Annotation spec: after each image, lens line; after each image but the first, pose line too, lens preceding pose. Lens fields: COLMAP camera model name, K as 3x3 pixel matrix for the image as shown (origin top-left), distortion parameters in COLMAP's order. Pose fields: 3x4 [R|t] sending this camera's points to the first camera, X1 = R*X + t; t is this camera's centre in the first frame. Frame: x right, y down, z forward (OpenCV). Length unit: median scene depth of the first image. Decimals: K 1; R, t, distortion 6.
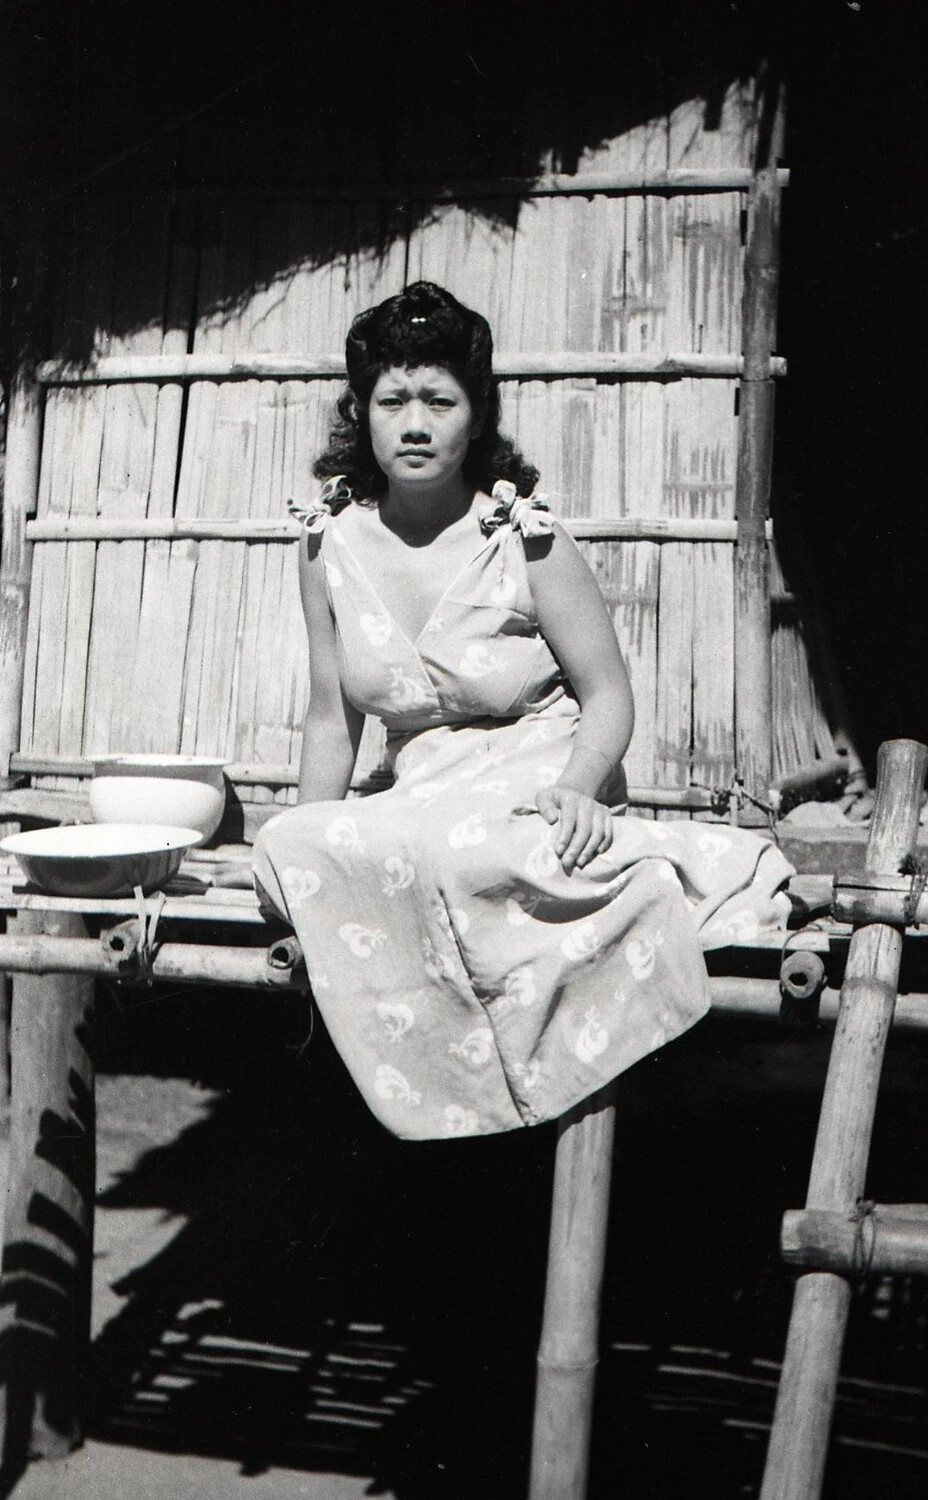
lens RADIAL K [[2161.1, 0, 465.7], [0, 2161.1, 730.4], [0, 0, 1]] dist [-0.070980, 0.043680]
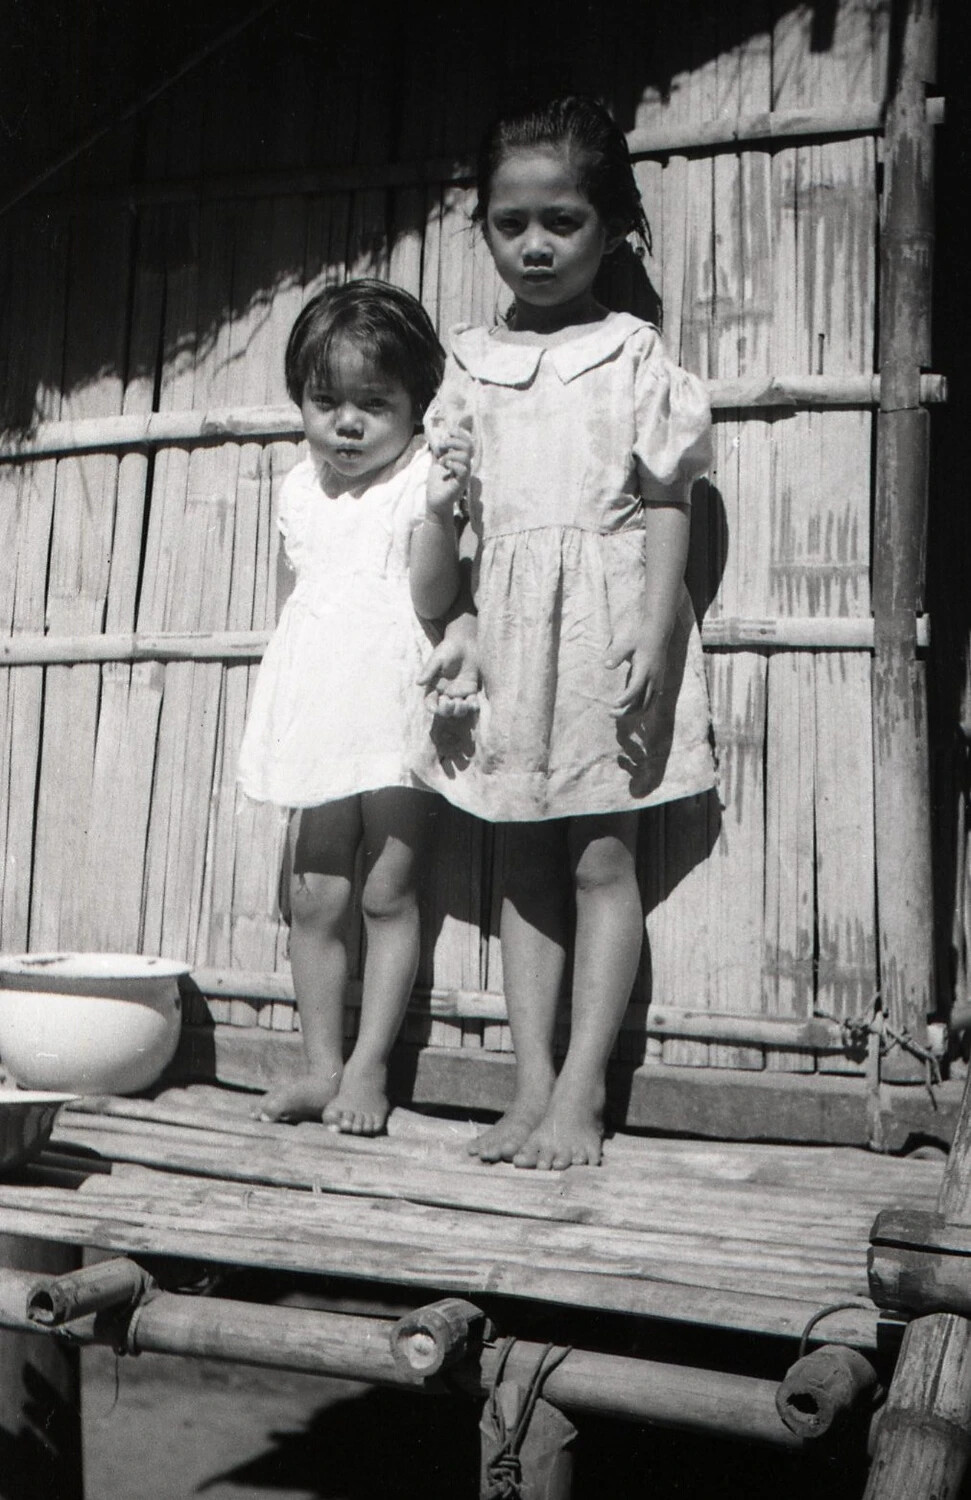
lens RADIAL K [[2263.5, 0, 484.9], [0, 2263.5, 677.3], [0, 0, 1]] dist [-0.010057, -0.129383]
pose [[0.977953, -0.016961, -0.208136, 0.151801], [0.000316, 0.996815, -0.079744, -0.022998], [0.208826, 0.077920, 0.974844, 0.288619]]
